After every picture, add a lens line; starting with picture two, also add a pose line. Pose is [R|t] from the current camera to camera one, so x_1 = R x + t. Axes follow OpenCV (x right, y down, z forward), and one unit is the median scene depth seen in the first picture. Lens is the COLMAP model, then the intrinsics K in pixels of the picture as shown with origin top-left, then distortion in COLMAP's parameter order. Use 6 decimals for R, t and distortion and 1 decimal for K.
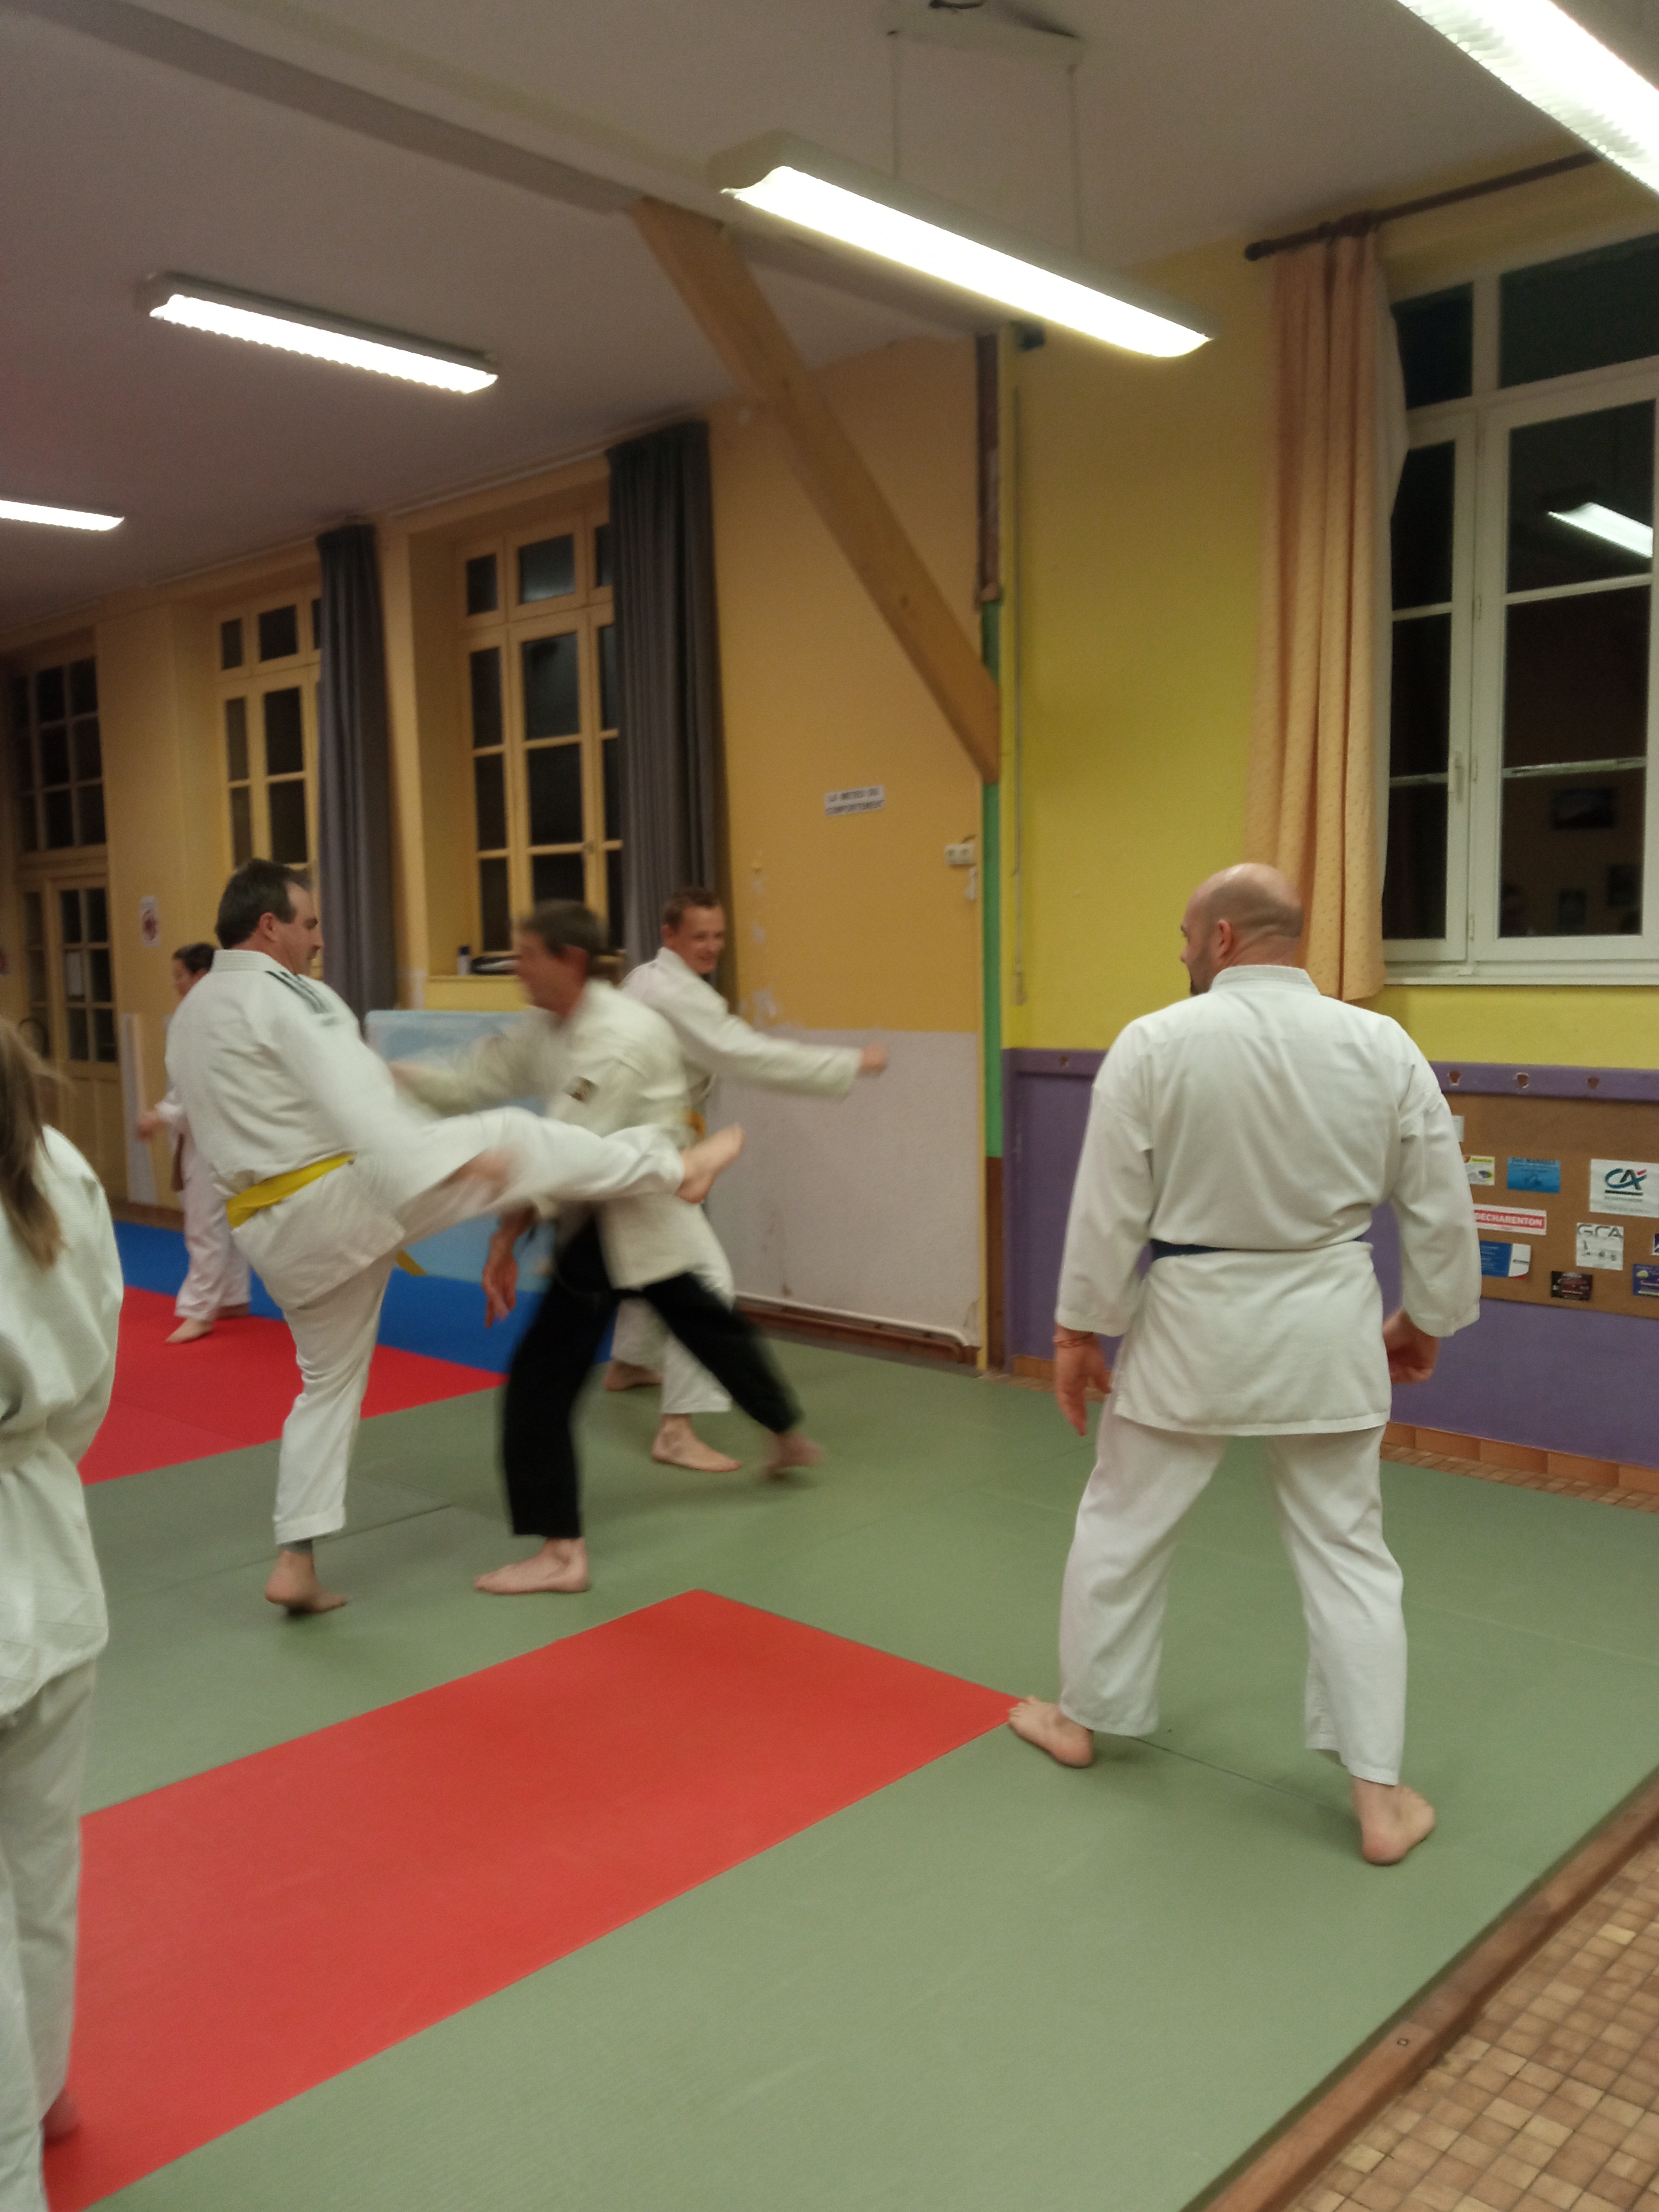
lens RADIAL K [[1801.8, 0, 833.4], [0, 1801.8, 1105.2], [0, 0, 1]] dist [0.125011, -0.210843]
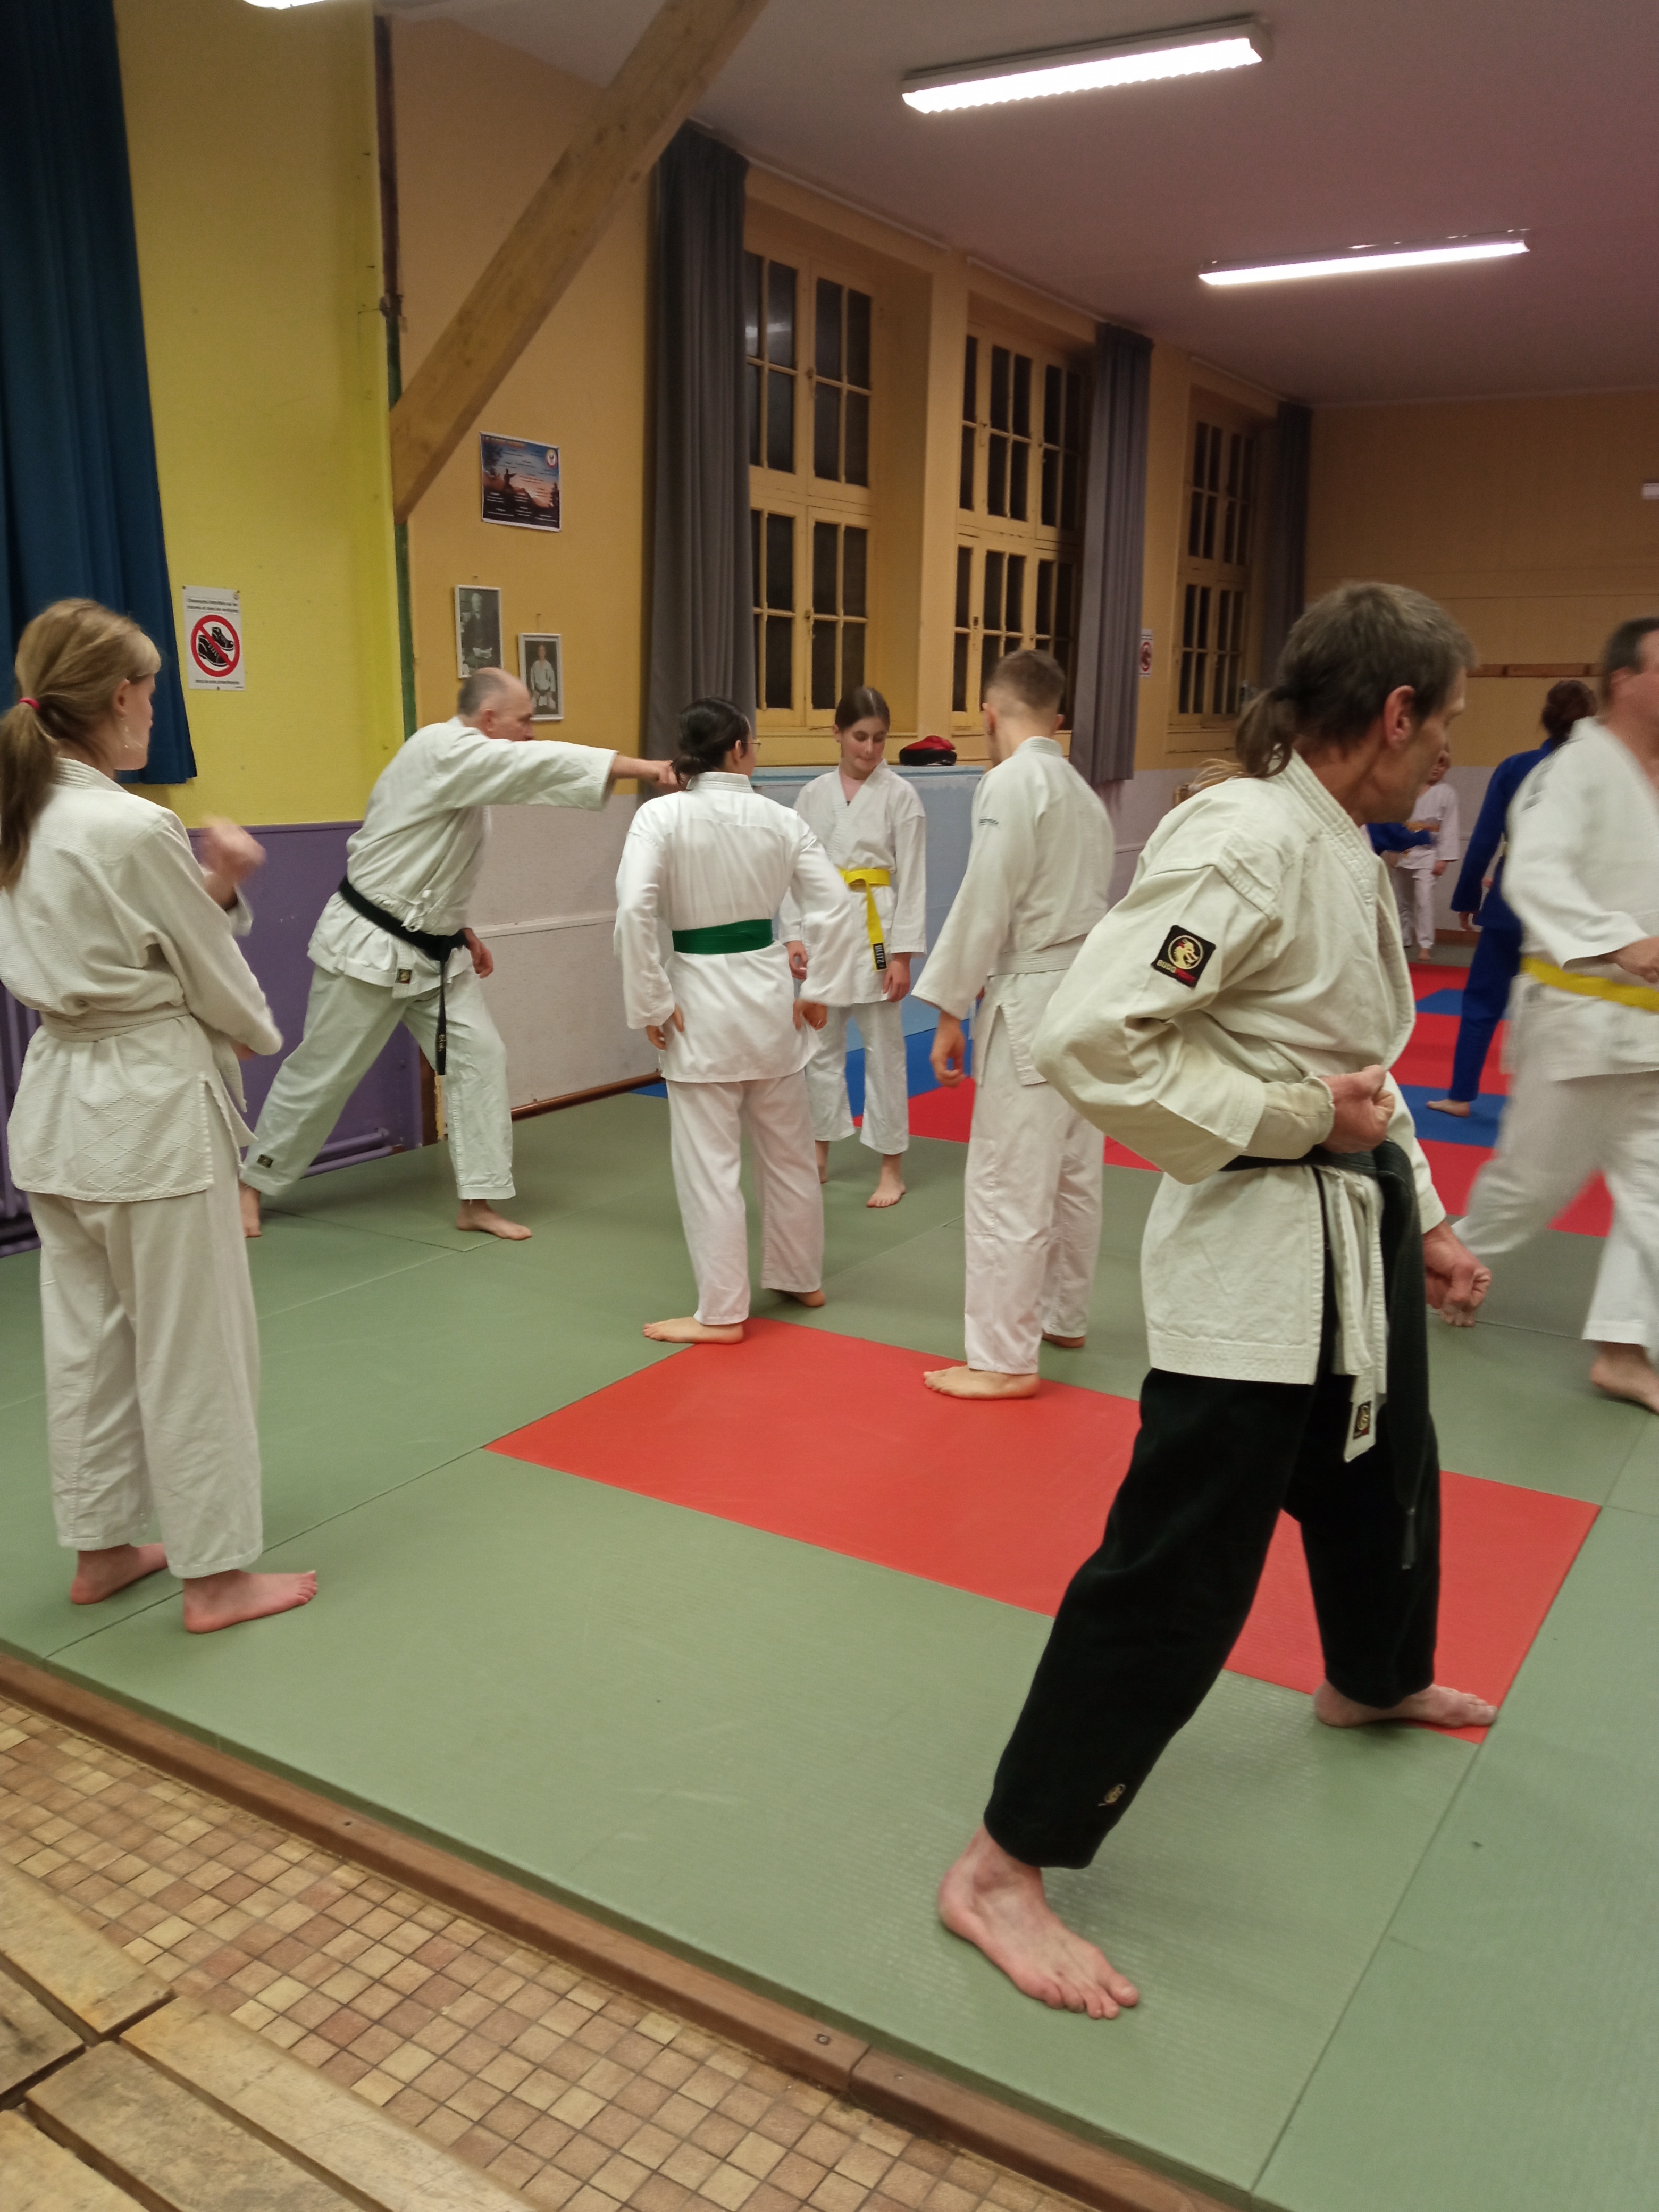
lens RADIAL K [[1801.8, 0, 833.4], [0, 1801.8, 1105.2], [0, 0, 1]] dist [0.125011, -0.210843]
pose [[0.196617, 0.230825, -0.952923, 1.027387], [-0.105630, 0.971224, 0.213463, -0.089208], [0.974774, 0.058687, 0.215341, 0.803470]]
